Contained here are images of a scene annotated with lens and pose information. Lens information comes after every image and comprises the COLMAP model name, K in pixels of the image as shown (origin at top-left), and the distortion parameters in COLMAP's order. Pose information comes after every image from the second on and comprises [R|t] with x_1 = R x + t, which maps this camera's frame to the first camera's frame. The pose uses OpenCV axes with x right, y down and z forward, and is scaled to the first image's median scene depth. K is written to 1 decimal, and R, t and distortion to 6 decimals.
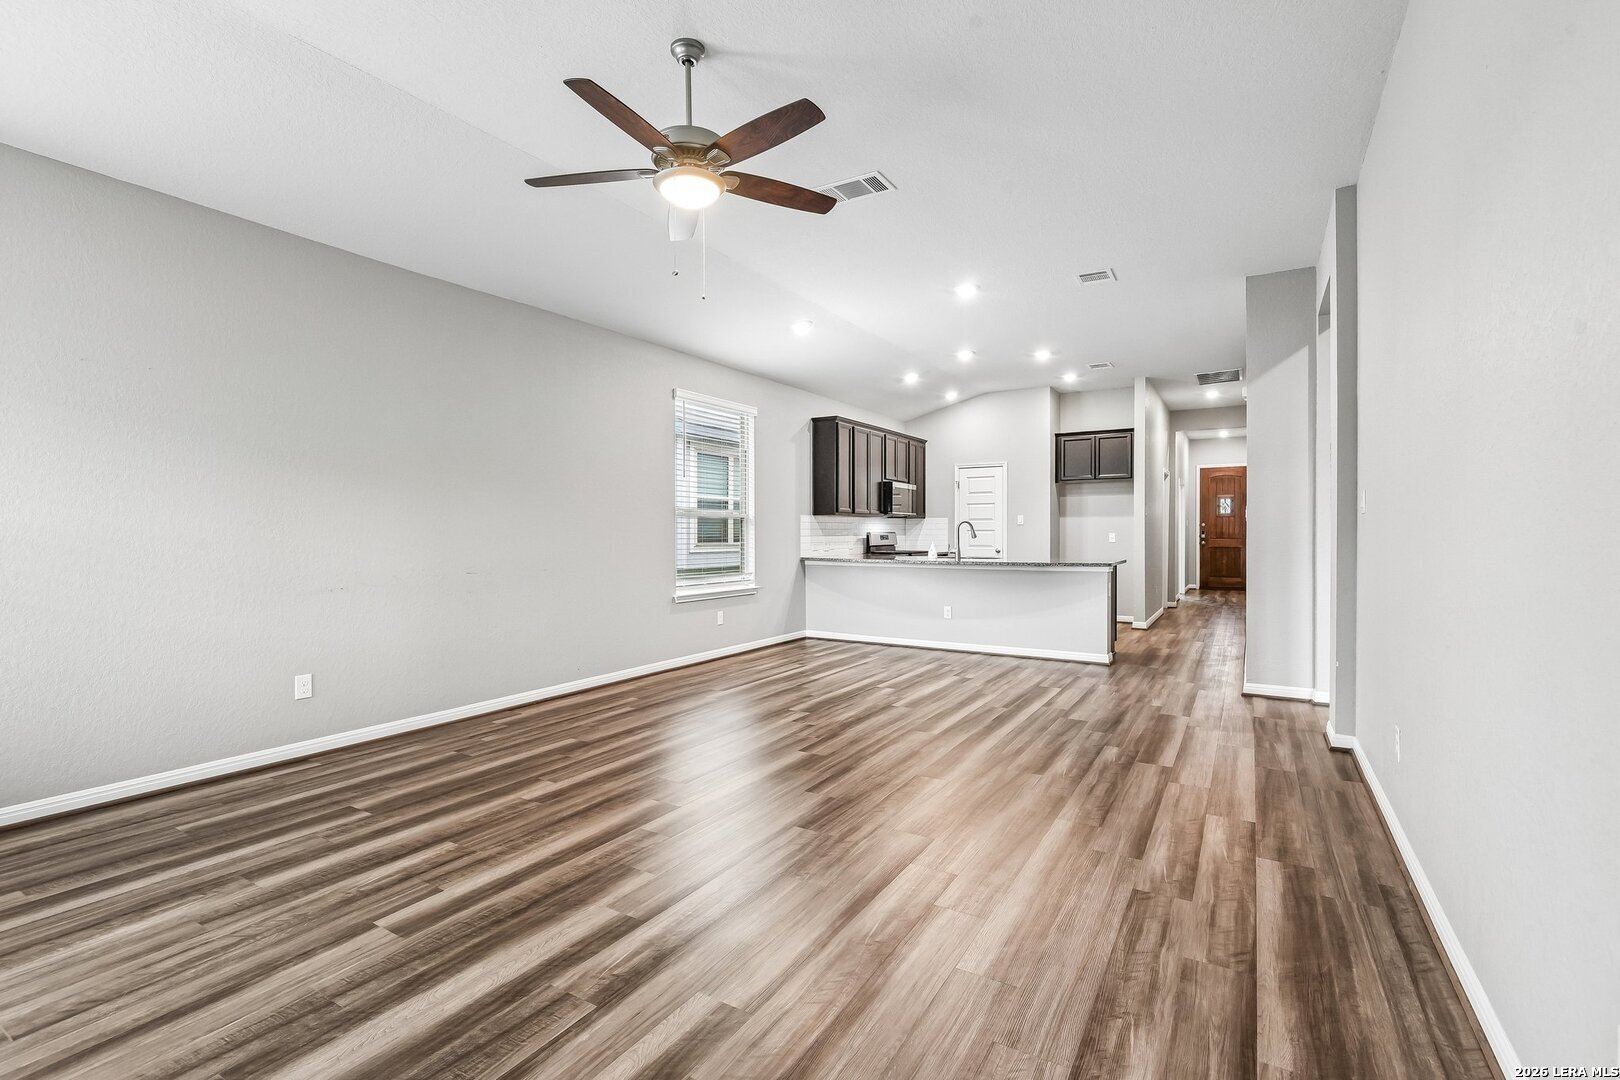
lens RADIAL K [[750.4, 0, 810.0], [0, 750.4, 540.0], [0, 0, 1]] dist [0.001028, -0.006621]
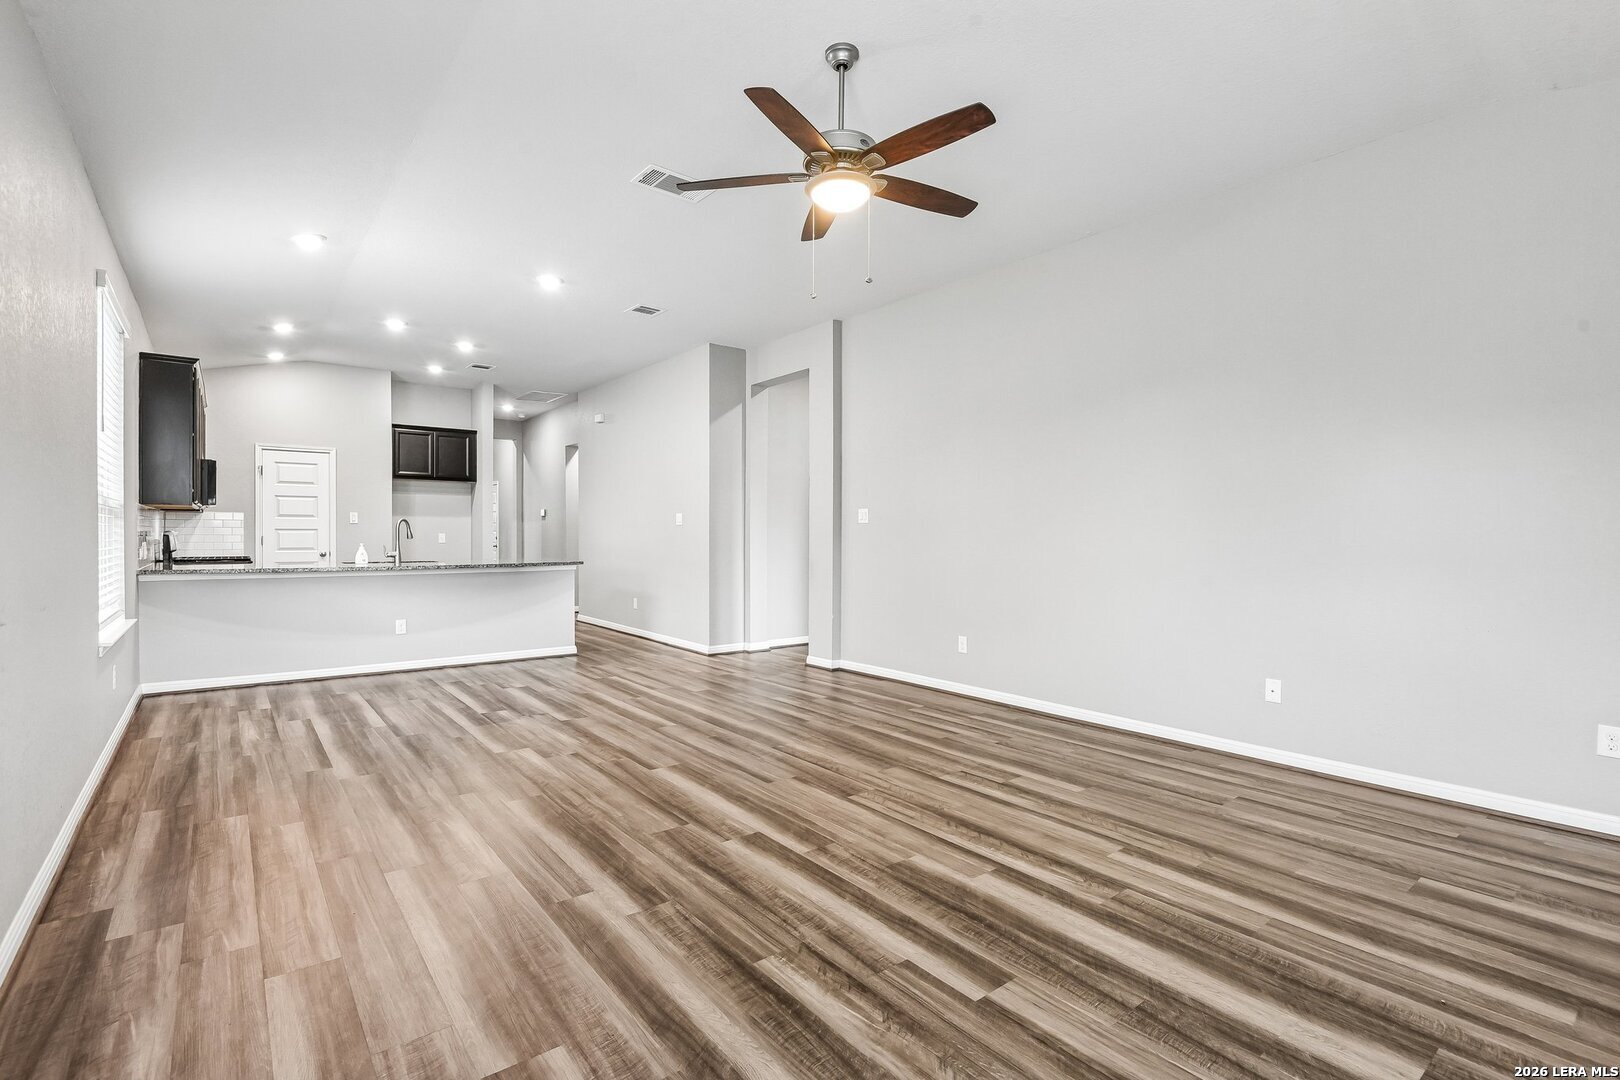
lens RADIAL K [[707.4, 0, 851.3], [0, 707.4, 544.6], [0, 0, 1]] dist [-0.000417, -0.000383]
pose [[0.347194, -0.012318, 0.937713, -1.021973], [0.005236, 0.999924, 0.011196, -0.007214], [-0.937779, 0.001023, 0.347232, 0.638792]]
